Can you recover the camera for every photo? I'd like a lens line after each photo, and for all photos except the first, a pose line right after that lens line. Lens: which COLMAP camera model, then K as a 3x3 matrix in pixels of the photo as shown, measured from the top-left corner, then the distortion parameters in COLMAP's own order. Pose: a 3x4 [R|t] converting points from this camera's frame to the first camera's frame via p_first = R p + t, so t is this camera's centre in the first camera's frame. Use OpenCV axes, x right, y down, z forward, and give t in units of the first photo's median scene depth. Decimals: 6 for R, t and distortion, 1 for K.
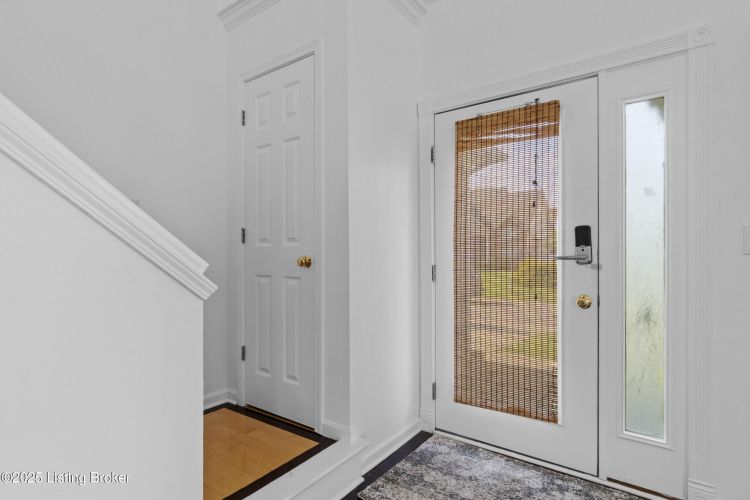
lens RADIAL K [[389.3, 0, 374.3], [0, 389.3, 251.6], [0, 0, 1]] dist [0.002925, 0.000492]
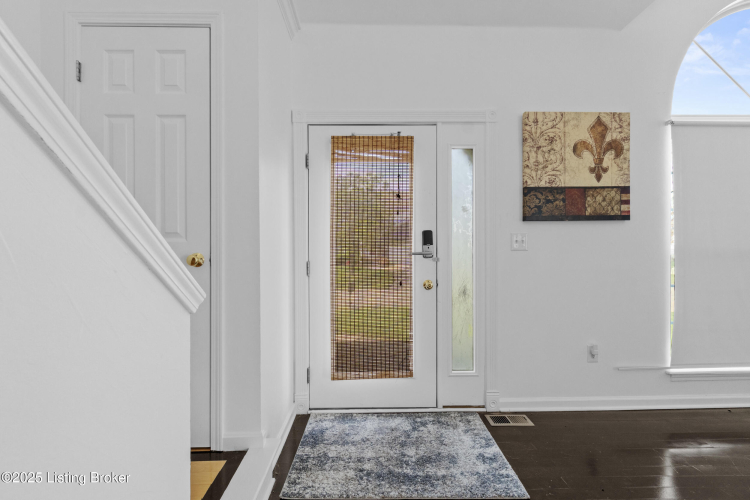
lens RADIAL K [[326.3, 0, 375.0], [0, 326.3, 250.0], [0, 0, 1]] dist [-0.001777, -0.000139]
pose [[0.797693, -0.000771, 0.603063, -0.307205], [0.001392, 0.999999, -0.000563, 0.004228], [-0.603061, 0.001289, 0.797694, 0.179484]]
